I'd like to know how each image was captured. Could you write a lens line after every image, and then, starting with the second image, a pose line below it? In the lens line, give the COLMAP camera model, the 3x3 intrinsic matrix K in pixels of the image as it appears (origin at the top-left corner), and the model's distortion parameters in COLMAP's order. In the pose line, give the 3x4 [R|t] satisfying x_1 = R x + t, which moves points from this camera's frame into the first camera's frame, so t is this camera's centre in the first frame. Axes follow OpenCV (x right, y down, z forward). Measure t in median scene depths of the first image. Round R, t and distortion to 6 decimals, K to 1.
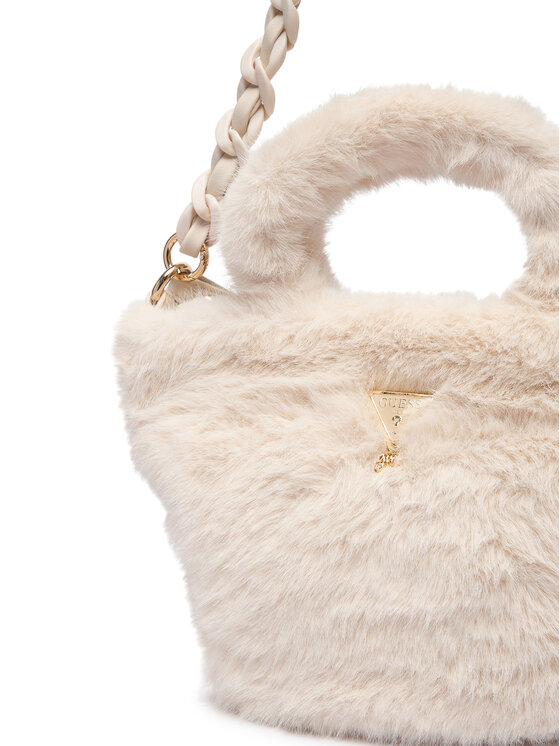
lens RADIAL K [[1310.6, 0, 280.0], [0, 1310.6, 373.0], [0, 0, 1]] dist [-0.015044, -0.324013]
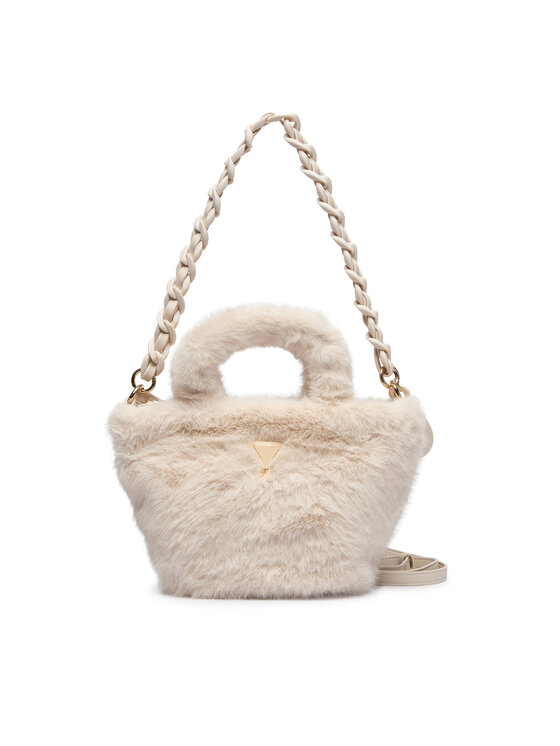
lens RADIAL K [[662.4, 0, 280.0], [0, 662.4, 373.0], [0, 0, 1]] dist [-0.002113, -0.000496]
pose [[0.988729, 0.010333, 0.149356, -0.058148], [0.004836, 0.994891, -0.100843, 0.010665], [-0.149635, 0.100429, 0.983628, -0.129829]]
